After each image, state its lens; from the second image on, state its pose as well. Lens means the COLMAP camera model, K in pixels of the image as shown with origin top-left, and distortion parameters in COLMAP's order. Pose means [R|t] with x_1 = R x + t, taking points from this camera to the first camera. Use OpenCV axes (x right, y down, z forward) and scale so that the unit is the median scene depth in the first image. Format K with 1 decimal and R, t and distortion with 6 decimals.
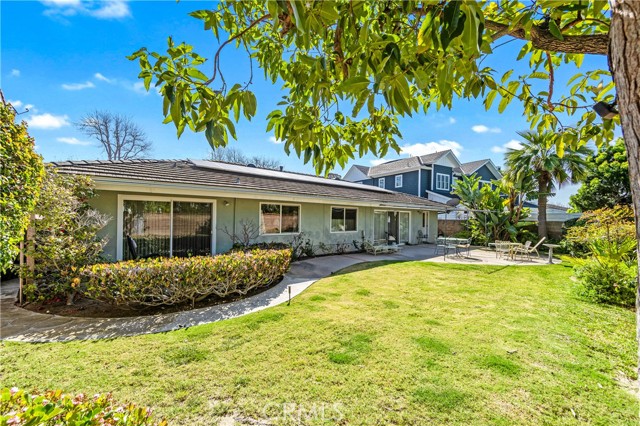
lens RADIAL K [[256.0, 0, 320.0], [0, 256.0, 213.0], [0, 0, 1]] dist [0.000369, -0.000044]
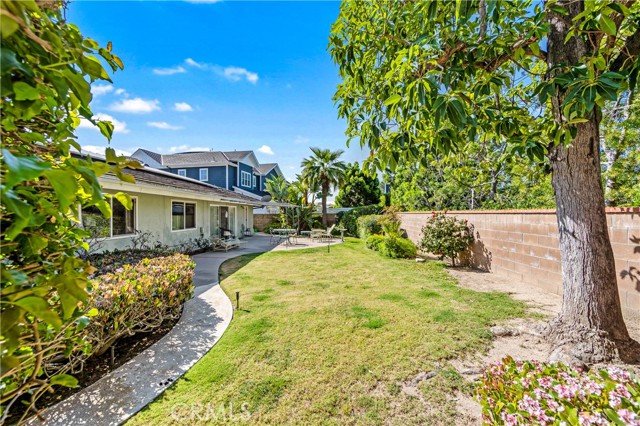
lens RADIAL K [[254.5, 0, 320.0], [0, 254.5, 213.0], [0, 0, 1]] dist [-0.000802, -0.000121]
pose [[0.664319, -0.015728, 0.747284, -0.215934], [0.001575, 0.999806, 0.019643, 0.000679], [-0.747448, -0.011873, 0.664215, 0.082497]]
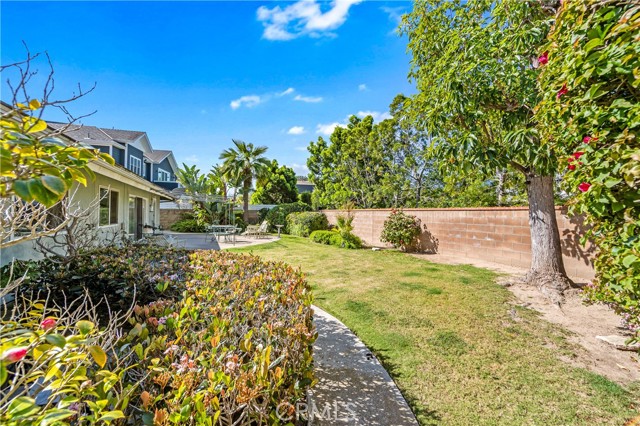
lens RADIAL K [[254.5, 0, 320.0], [0, 254.5, 213.0], [0, 0, 1]] dist [-0.000802, -0.000121]
pose [[0.264209, -0.010205, 0.964411, -0.351256], [-0.025515, 0.999520, 0.017566, 0.013851], [-0.964128, -0.029248, 0.263822, 0.274780]]
